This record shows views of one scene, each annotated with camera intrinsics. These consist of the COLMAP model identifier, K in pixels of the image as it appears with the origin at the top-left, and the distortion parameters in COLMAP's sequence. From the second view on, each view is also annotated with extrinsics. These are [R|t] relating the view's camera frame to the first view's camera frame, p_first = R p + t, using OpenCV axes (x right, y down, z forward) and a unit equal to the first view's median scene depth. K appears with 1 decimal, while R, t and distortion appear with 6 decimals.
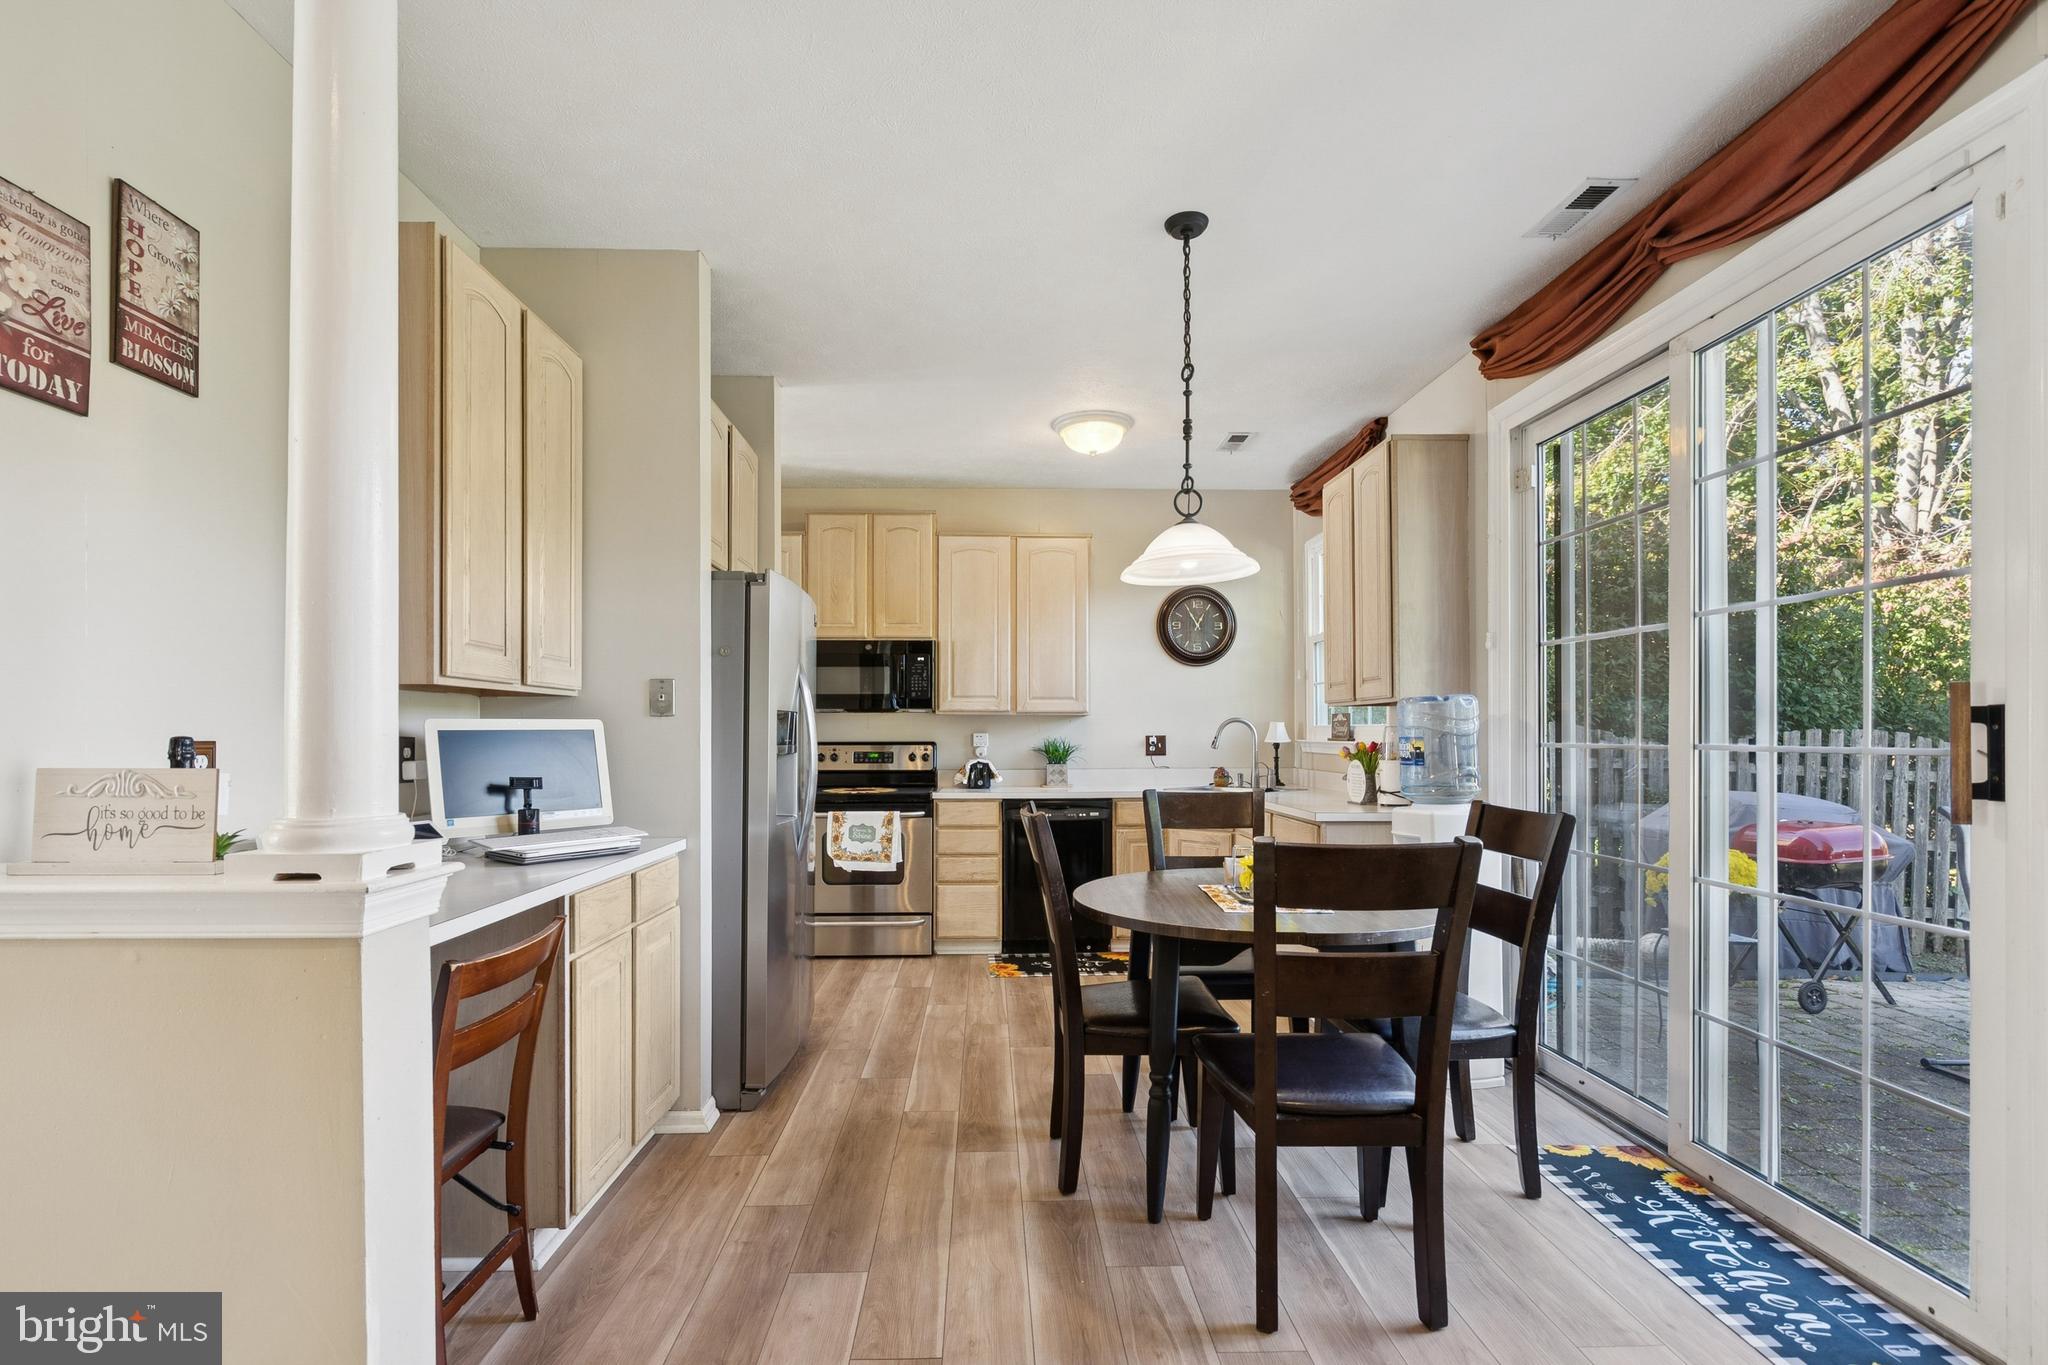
lens RADIAL K [[931.4, 0, 1018.6], [0, 931.4, 702.2], [0, 0, 1]] dist [-0.001066, 0.000851]
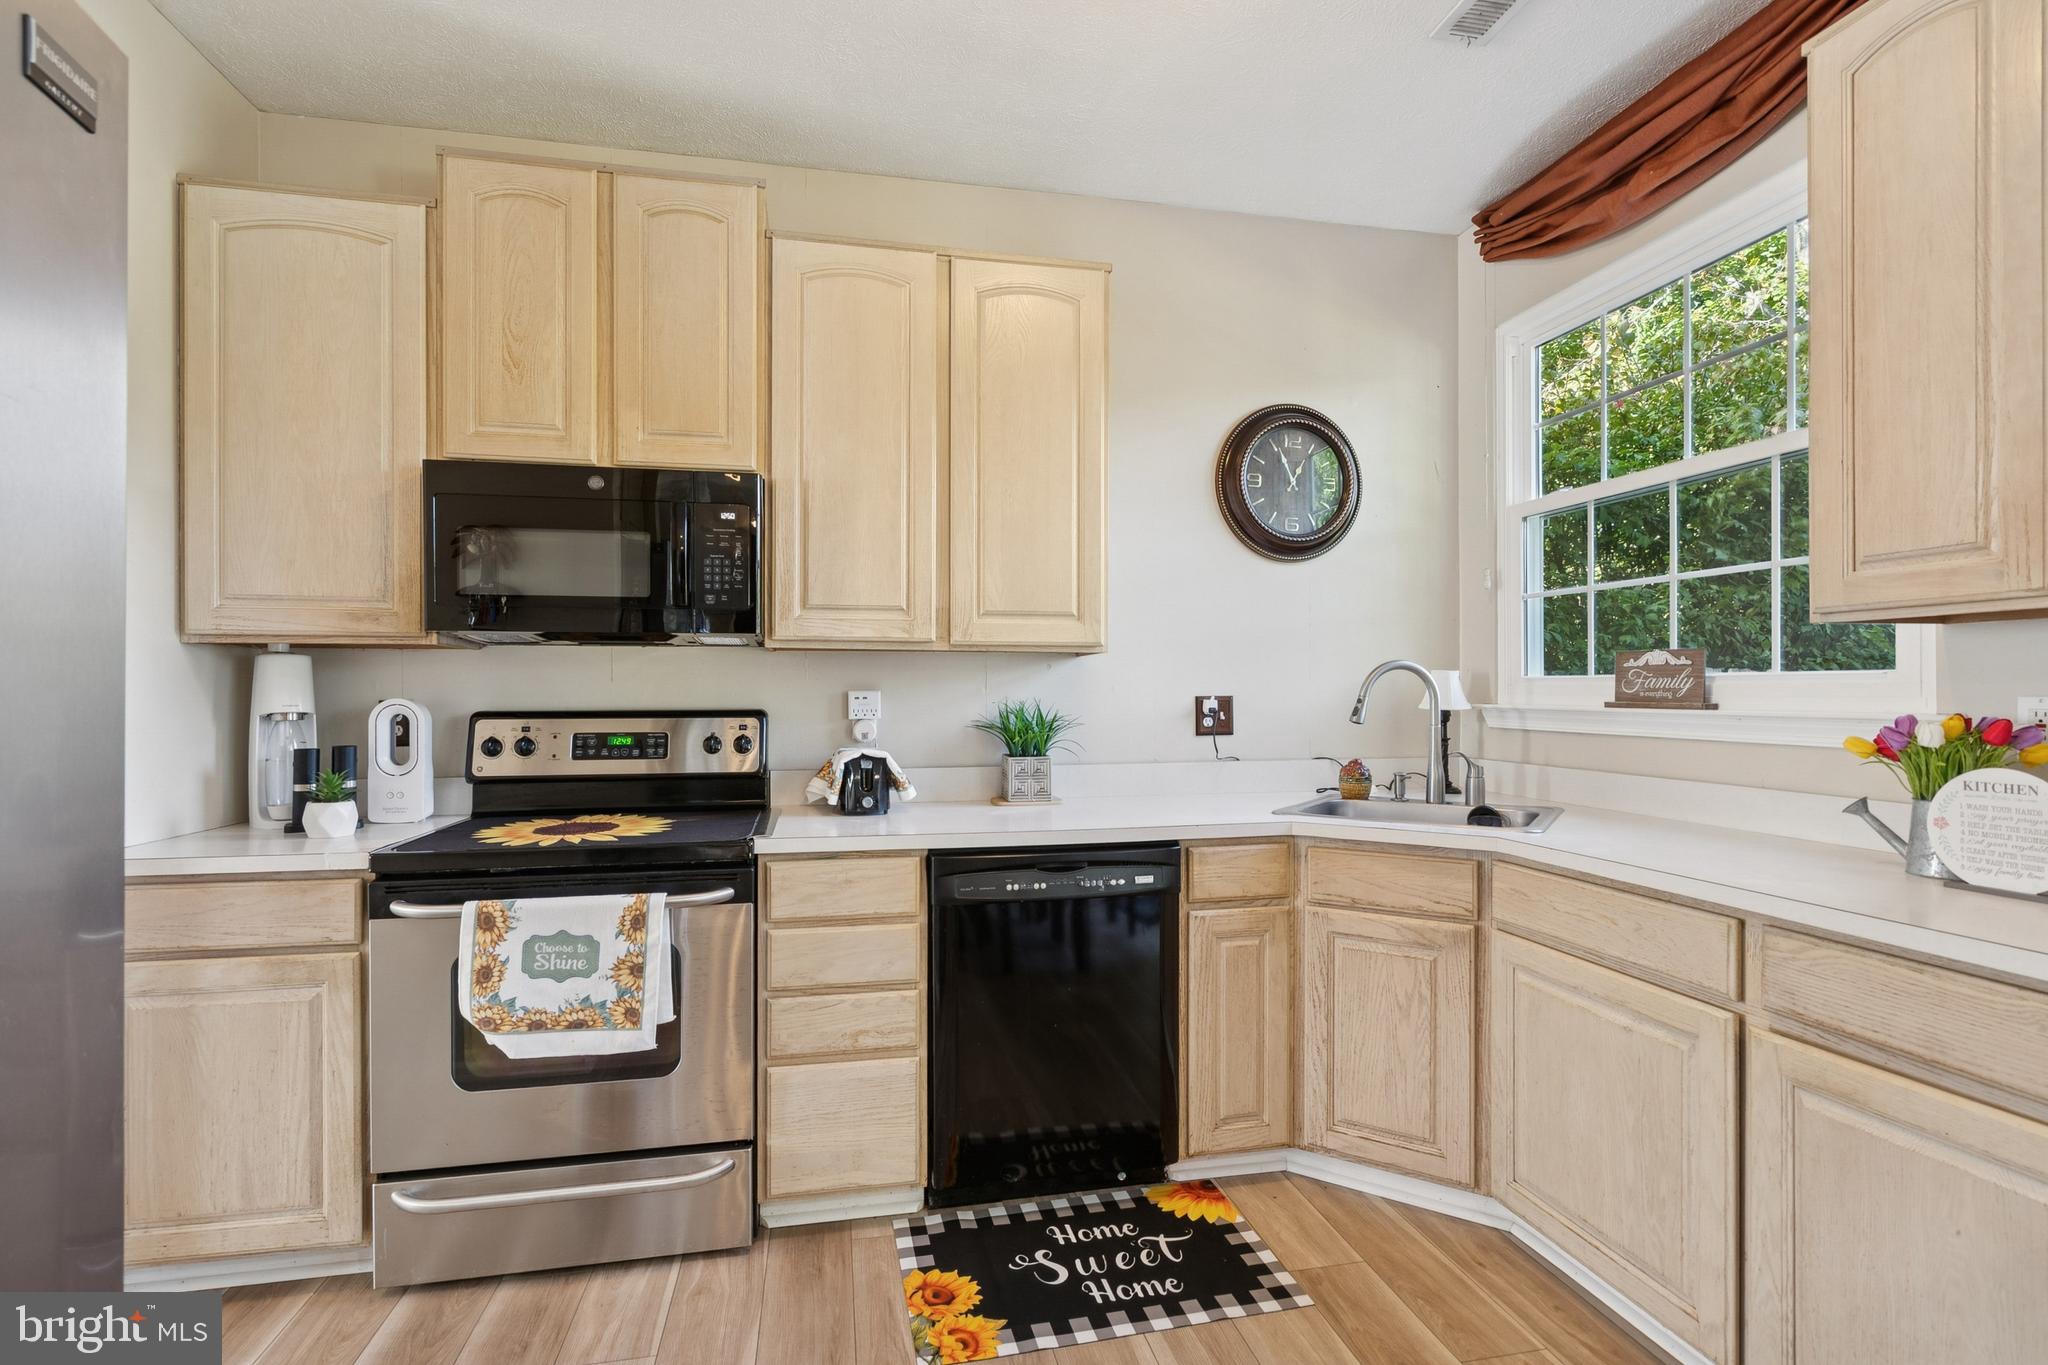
lens RADIAL K [[955.5, 0, 1027.8], [0, 955.5, 687.9], [0, 0, 1]] dist [-0.002442, -0.000043]
pose [[0.986071, 0.001560, 0.166318, -0.045138], [-0.006418, 0.999568, 0.028681, 0.019482], [-0.166201, -0.029349, 0.985655, 0.579379]]
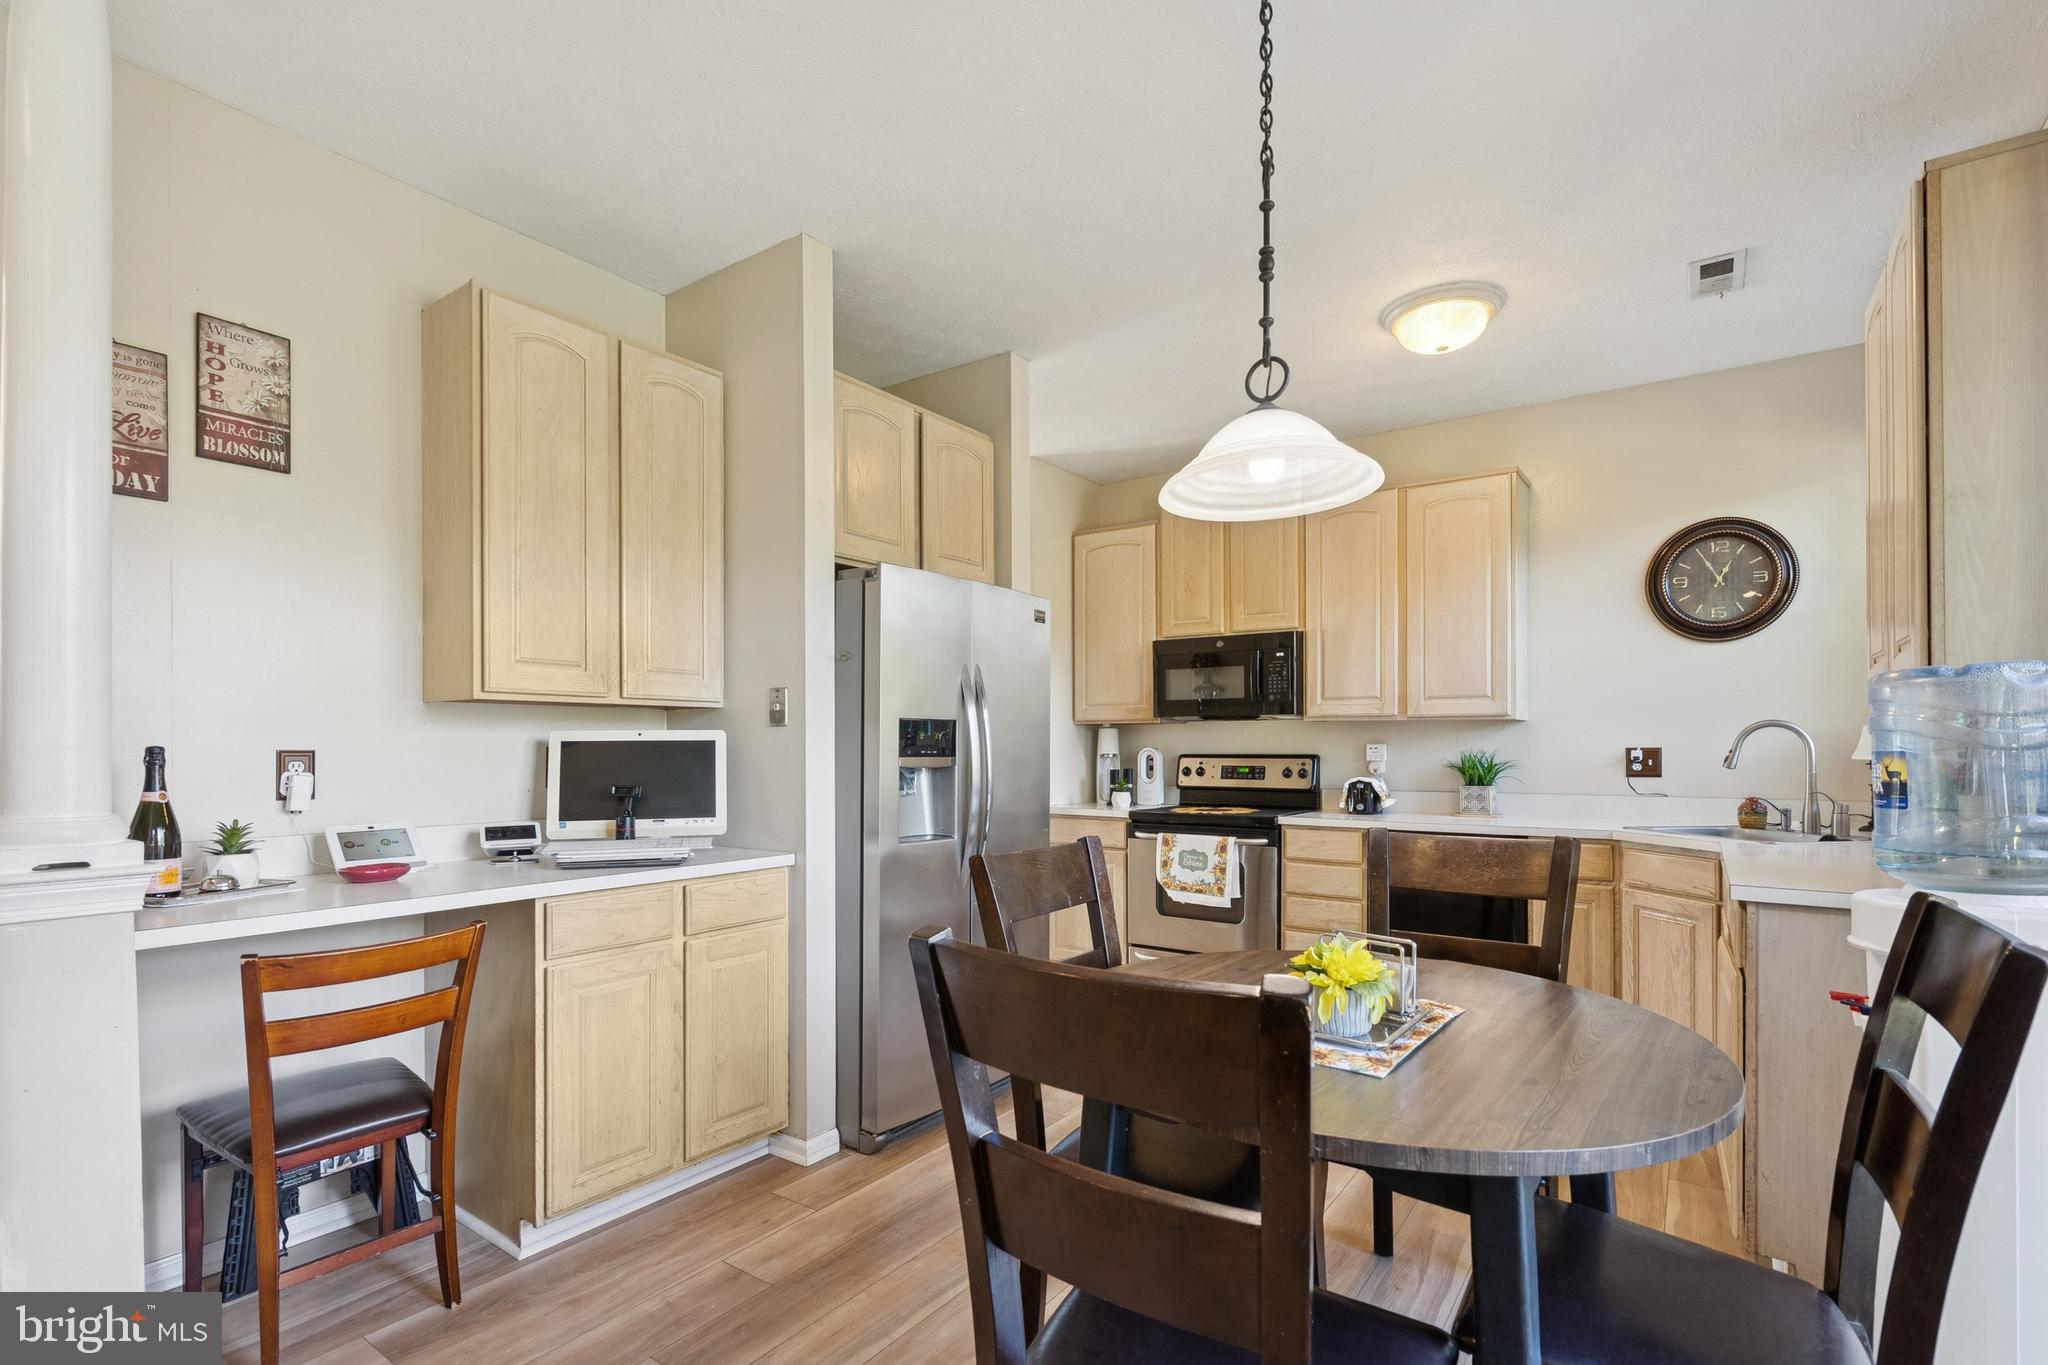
lens RADIAL K [[945.3, 0, 1023.2], [0, 945.3, 728.9], [0, 0, 1]] dist [-0.003166, -0.000019]
pose [[0.798251, -0.009651, -0.602248, 0.230766], [0.019789, 0.999752, 0.010209, 0.006876], [0.602000, -0.020067, 0.798244, 0.204010]]
